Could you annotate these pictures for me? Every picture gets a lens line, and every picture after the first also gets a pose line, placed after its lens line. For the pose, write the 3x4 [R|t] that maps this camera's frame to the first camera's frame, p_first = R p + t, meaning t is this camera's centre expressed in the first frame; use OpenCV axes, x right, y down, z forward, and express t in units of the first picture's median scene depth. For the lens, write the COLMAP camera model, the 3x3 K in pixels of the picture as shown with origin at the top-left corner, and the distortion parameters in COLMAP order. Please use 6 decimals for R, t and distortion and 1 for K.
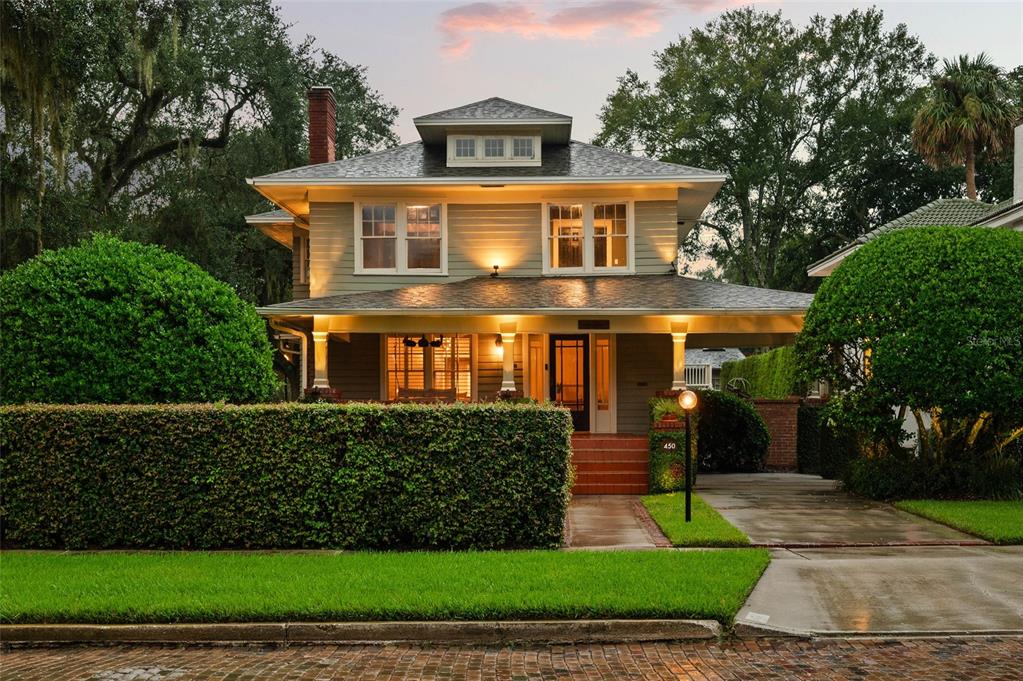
lens RADIAL K [[895.0, 0, 511.5], [0, 895.0, 340.5], [0, 0, 1]] dist [0.003216, -0.002281]
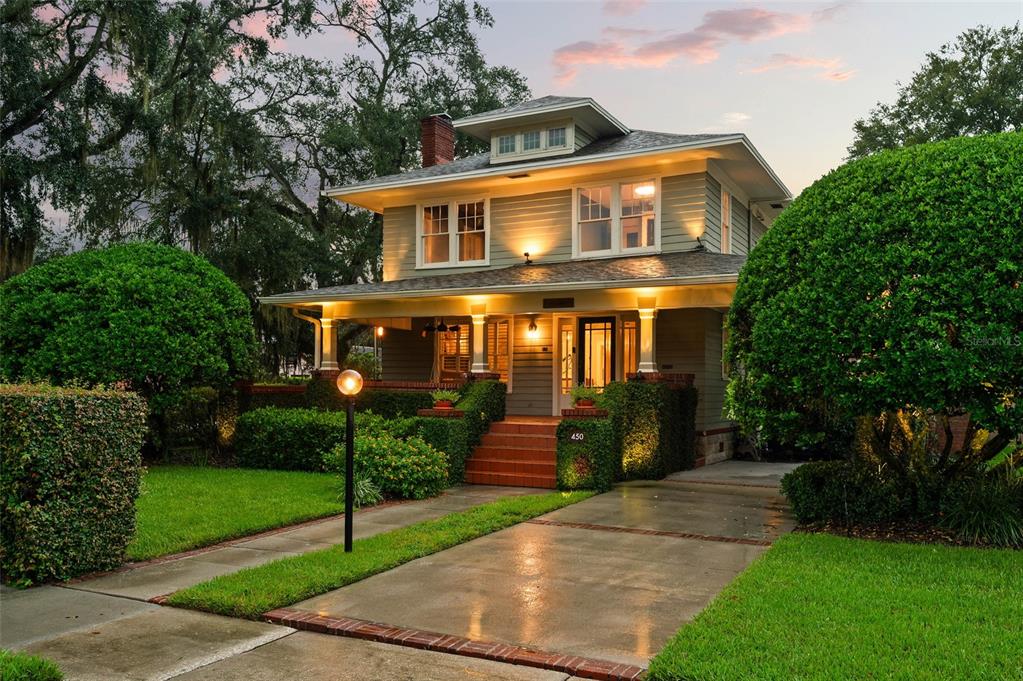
lens RADIAL K [[681.4, 0, 511.5], [0, 681.4, 340.5], [0, 0, 1]] dist [0.003670, 0.002352]
pose [[0.935386, -0.014848, -0.353315, 0.289761], [0.016780, 0.999856, 0.002405, 0.018752], [0.353229, -0.008178, 0.935501, 0.300789]]
